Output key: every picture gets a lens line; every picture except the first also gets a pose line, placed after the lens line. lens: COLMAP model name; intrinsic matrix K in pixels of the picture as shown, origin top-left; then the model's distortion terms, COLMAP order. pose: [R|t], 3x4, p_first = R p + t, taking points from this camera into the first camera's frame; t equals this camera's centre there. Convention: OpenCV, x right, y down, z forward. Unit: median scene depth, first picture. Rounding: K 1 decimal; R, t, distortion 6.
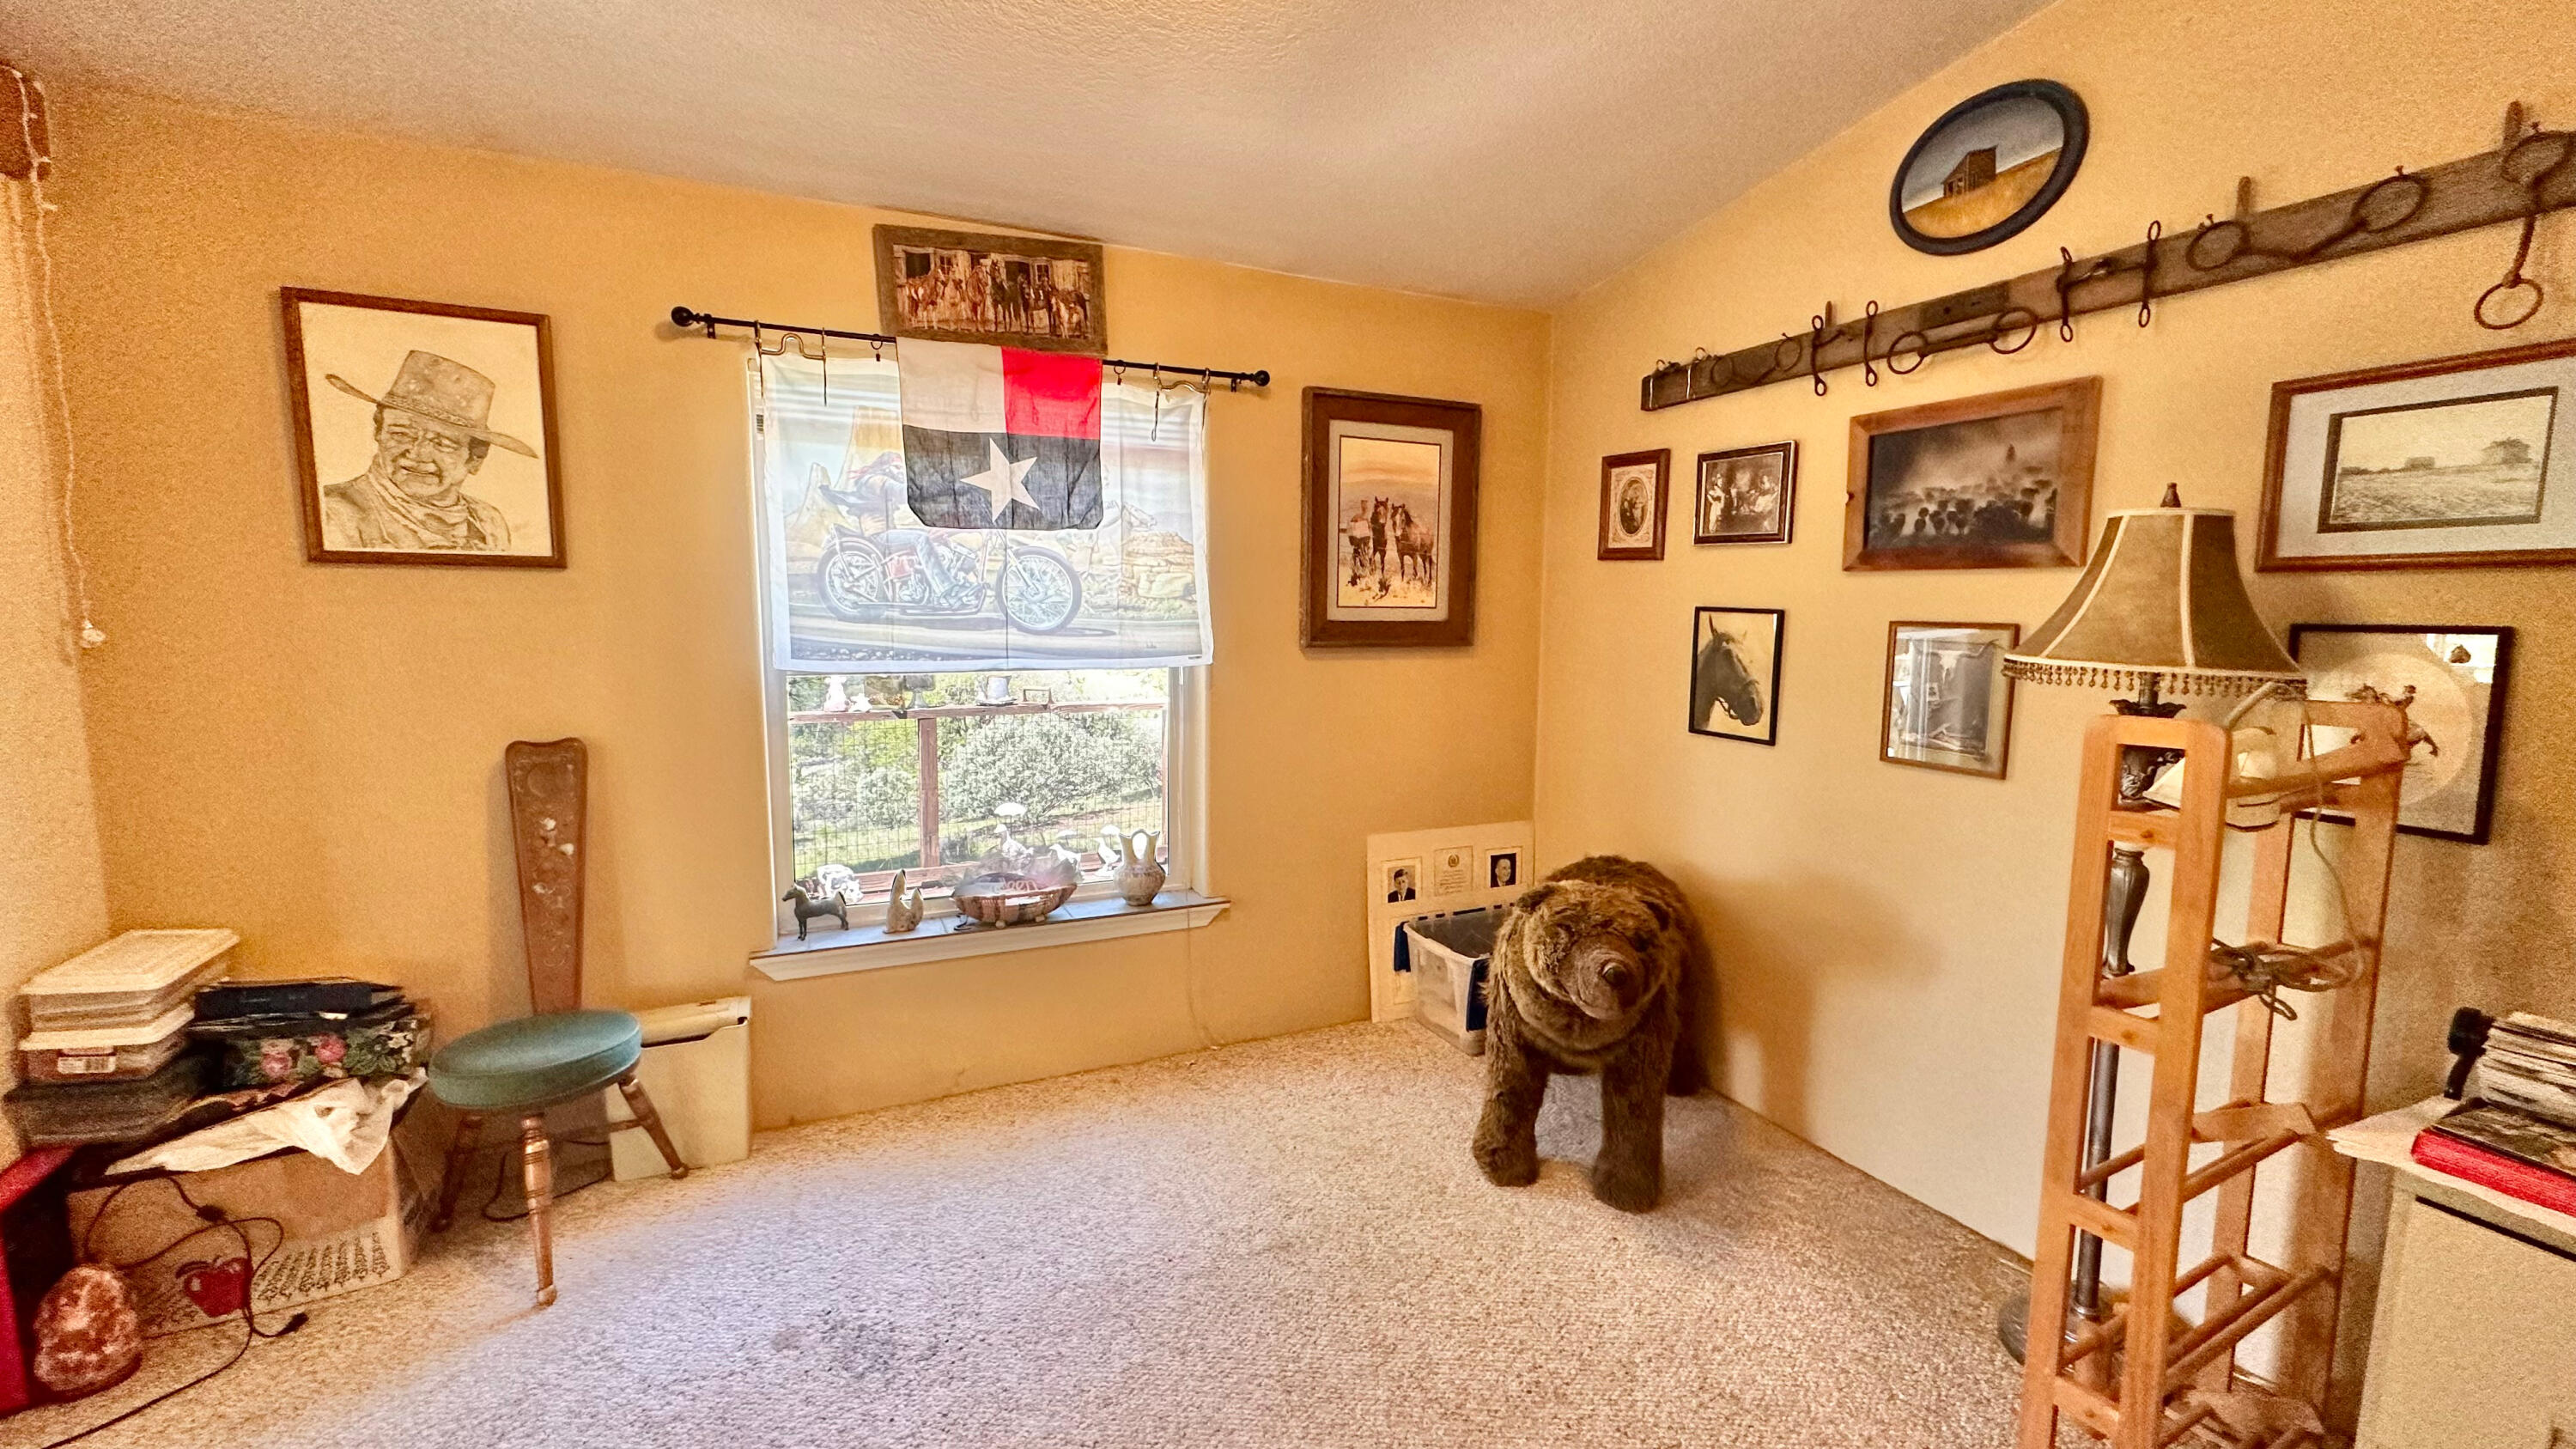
lens RADIAL K [[1030.1, 0, 1284.8], [0, 1030.1, 725.0], [0, 0, 1]] dist [-0.002791, 0.000897]
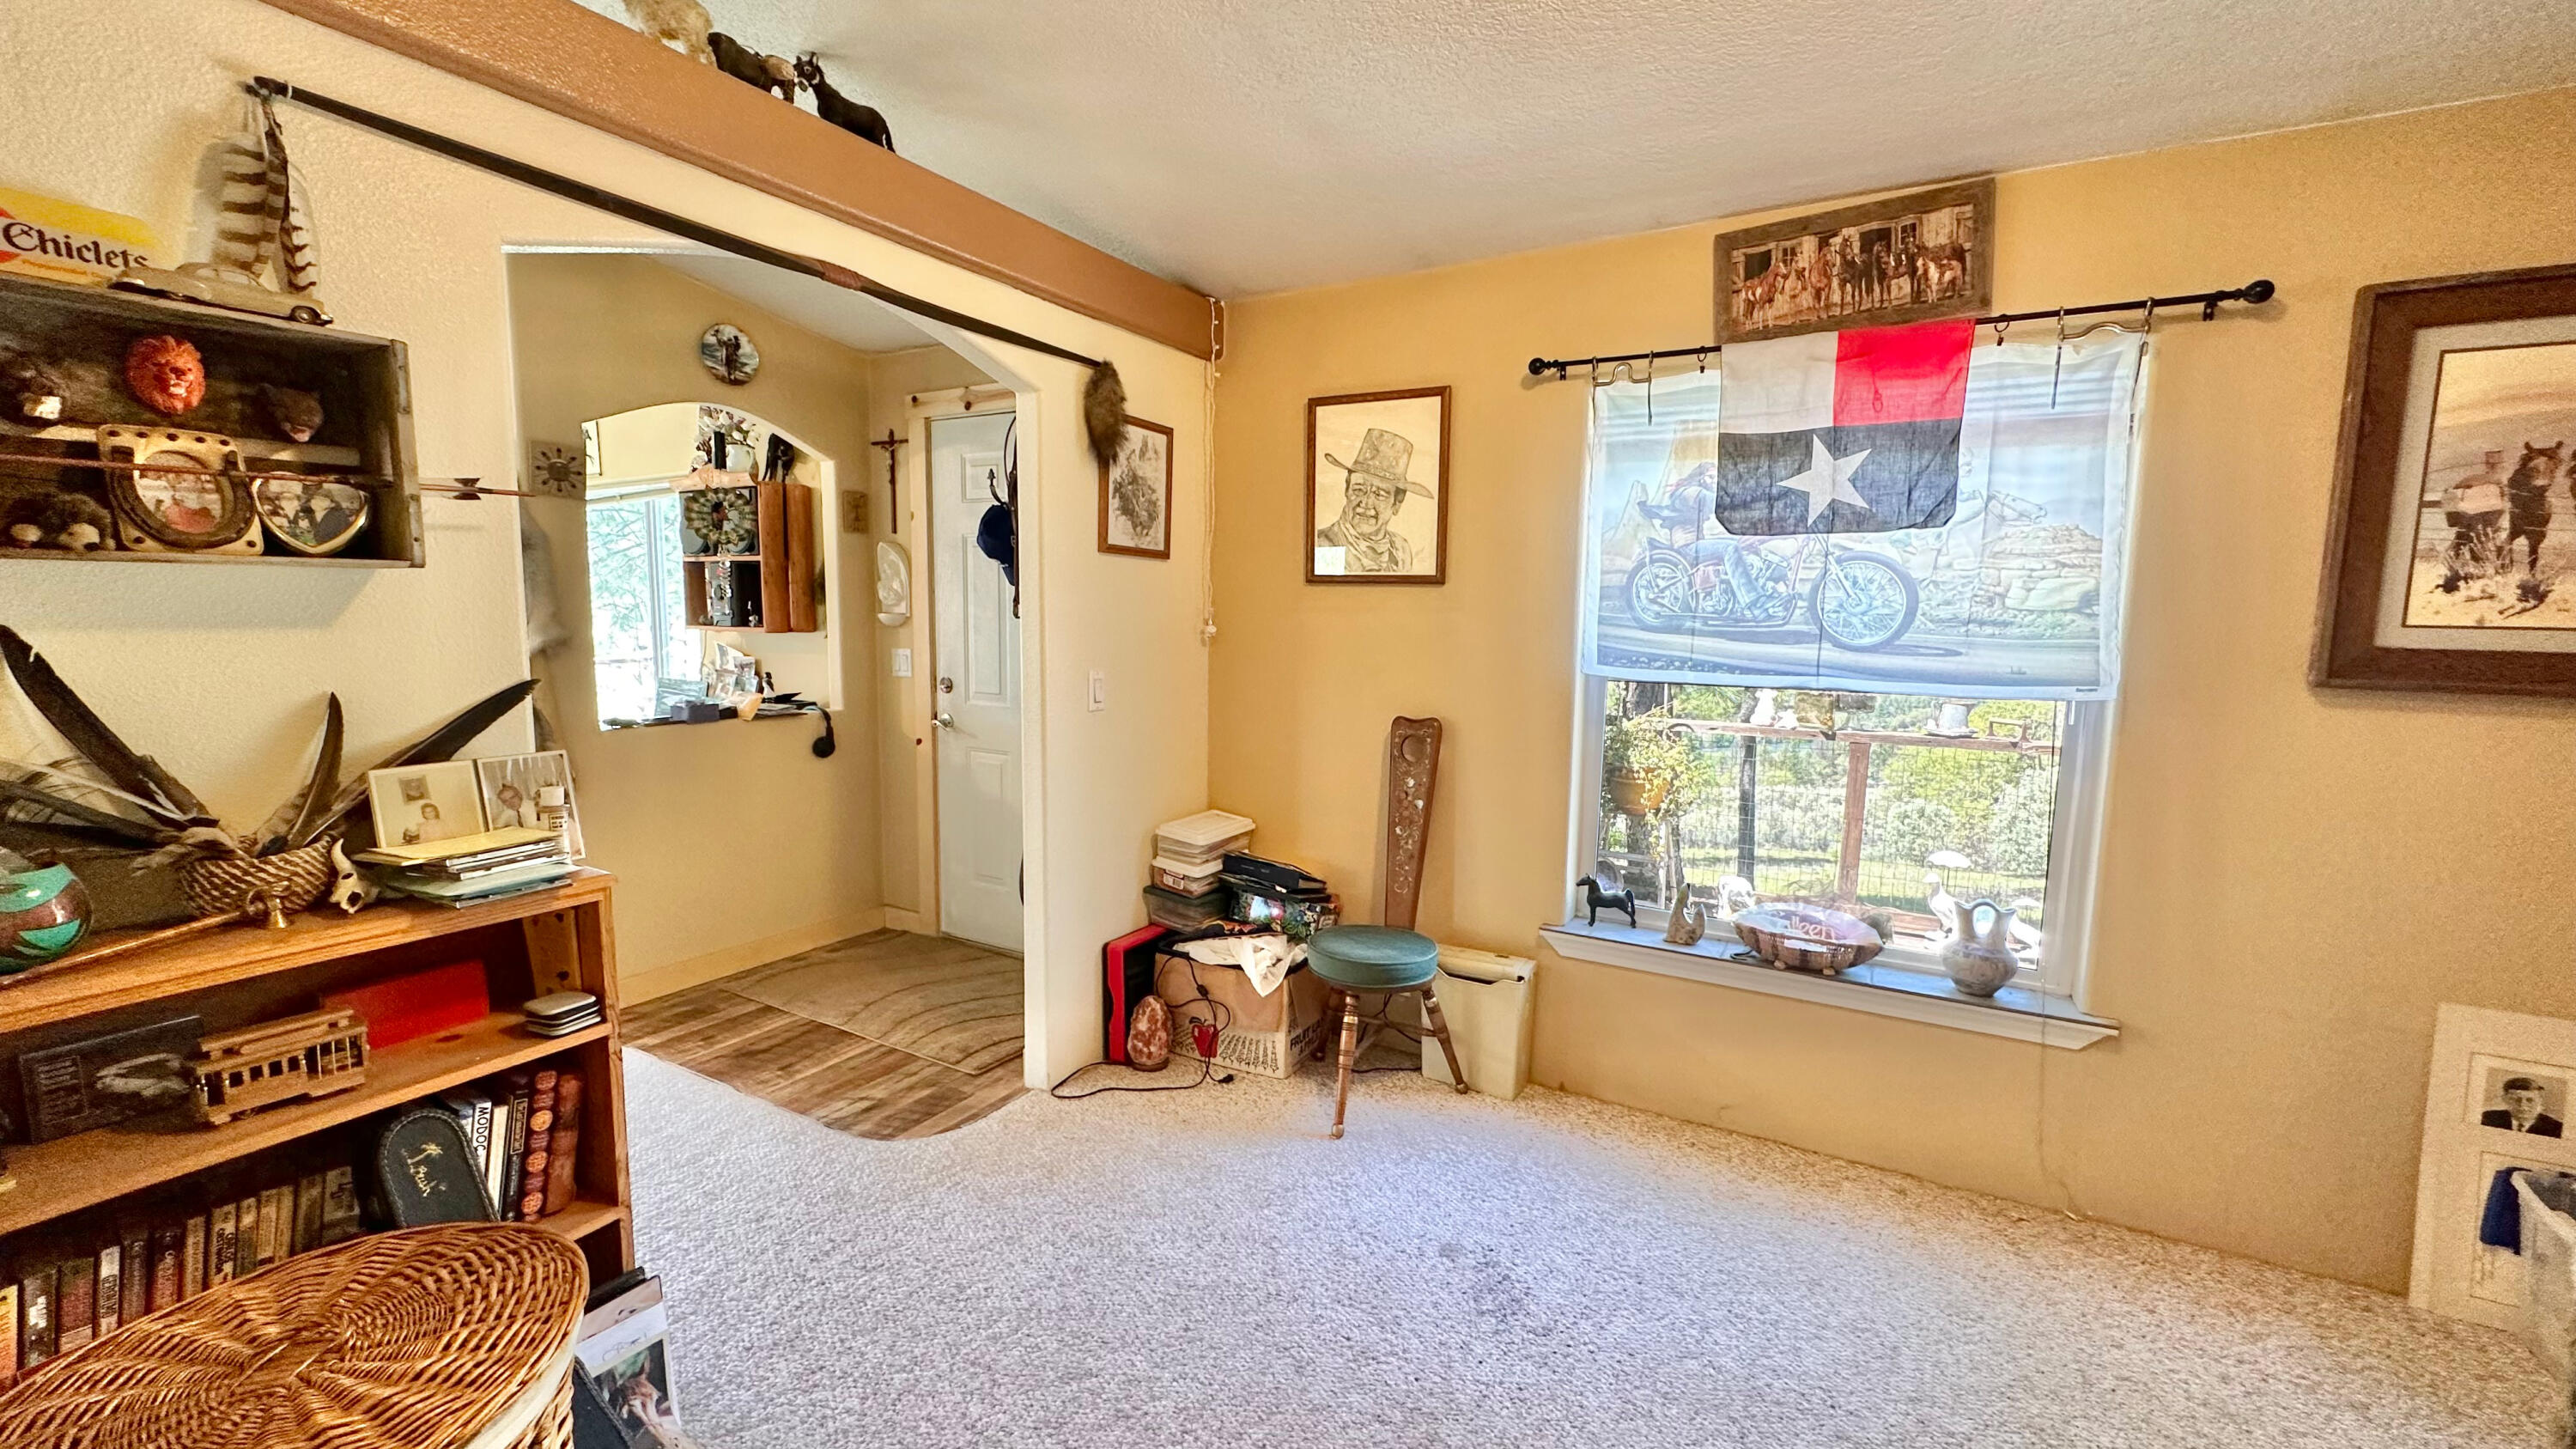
lens RADIAL K [[1030.1, 0, 1290.4], [0, 1030.1, 725.6], [0, 0, 1]] dist [-0.002791, 0.000897]
pose [[0.578177, 0.094552, -0.810414, 0.210510], [-0.106294, 0.993527, 0.040082, -0.009186], [0.808958, 0.062968, 0.584485, 0.106593]]
